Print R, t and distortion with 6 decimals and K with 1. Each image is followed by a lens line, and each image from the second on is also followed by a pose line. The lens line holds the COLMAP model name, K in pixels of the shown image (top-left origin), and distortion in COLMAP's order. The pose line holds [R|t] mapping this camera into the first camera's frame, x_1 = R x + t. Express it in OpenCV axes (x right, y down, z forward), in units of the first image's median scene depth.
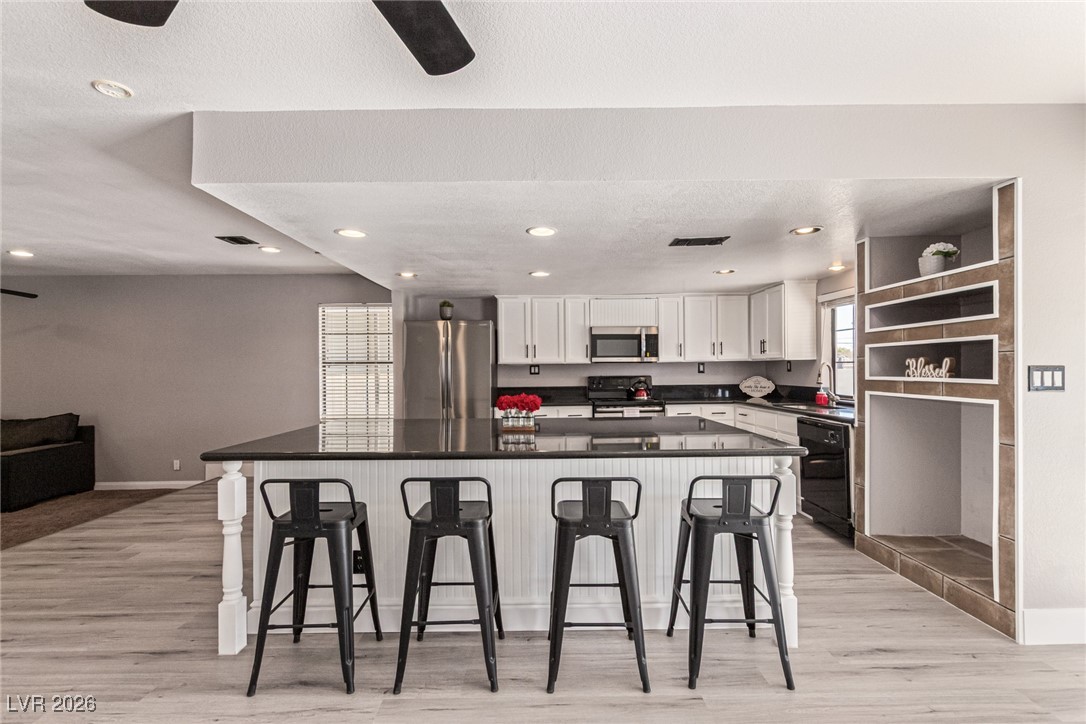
lens RADIAL K [[499.3, 0, 540.9], [0, 499.3, 365.7], [0, 0, 1]] dist [-0.001694, -0.001057]
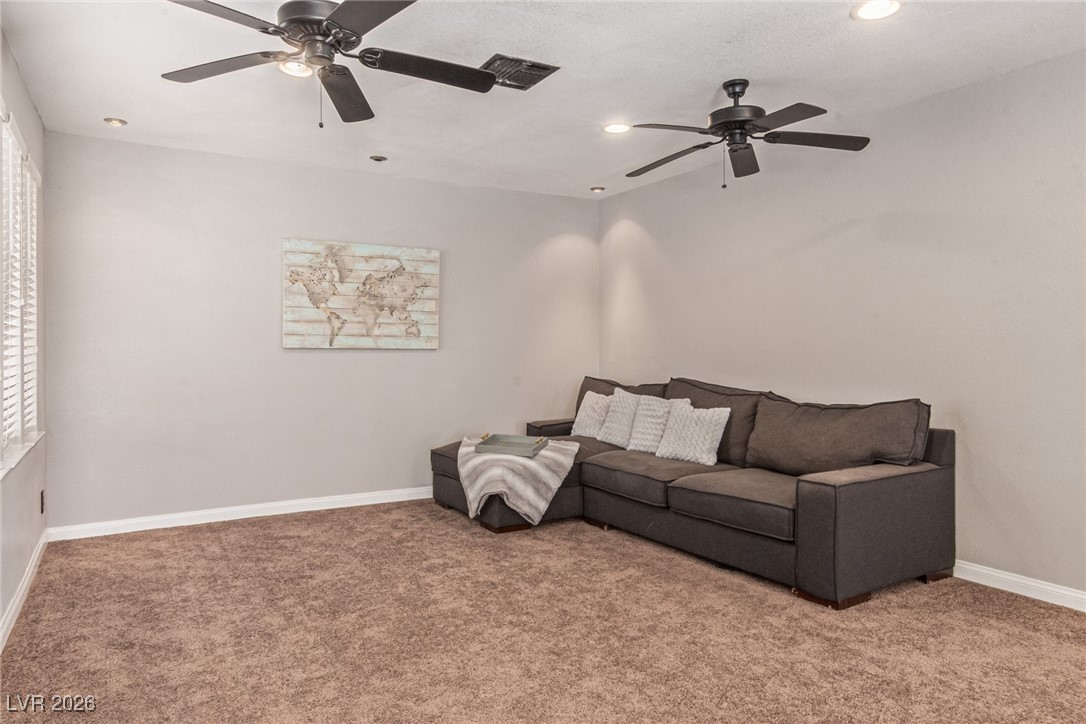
lens RADIAL K [[701.2, 0, 543.0], [0, 701.2, 362.0], [0, 0, 1]] dist [0.000569, -0.000044]
pose [[0.504030, 0.020495, -0.863443, -0.700138], [-0.001553, 0.999738, 0.022823, 0.059090], [0.863685, -0.010163, 0.503930, 0.478638]]
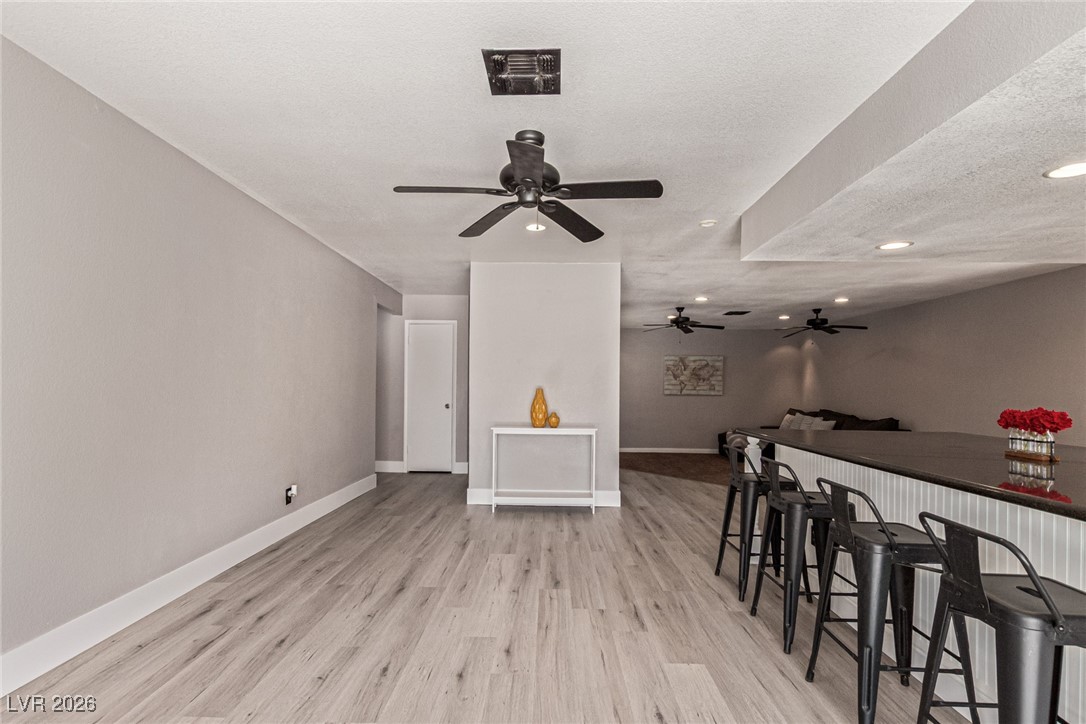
lens RADIAL K [[517.3, 0, 538.6], [0, 517.3, 383.9], [0, 0, 1]] dist [-0.001886, -0.000822]
pose [[-0.029768, 0.001758, -0.999555, 0.461500], [-0.005067, 0.999985, 0.001910, 0.014941], [0.999544, 0.005122, -0.029759, 0.191938]]
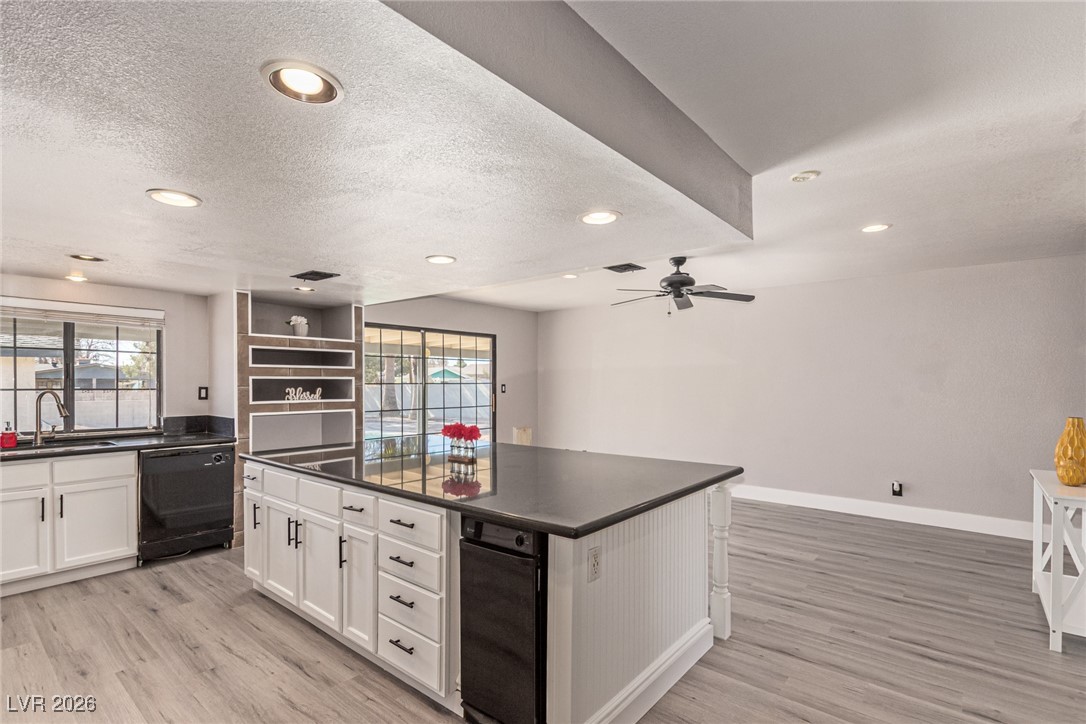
lens RADIAL K [[517.3, 0, 538.6], [0, 517.3, 383.9], [0, 0, 1]] dist [-0.001886, -0.000822]
pose [[-0.758181, 0.006203, 0.652014, -0.524170], [0.002105, 0.999973, -0.007065, -0.008929], [-0.652040, -0.003984, -0.758174, 1.061626]]
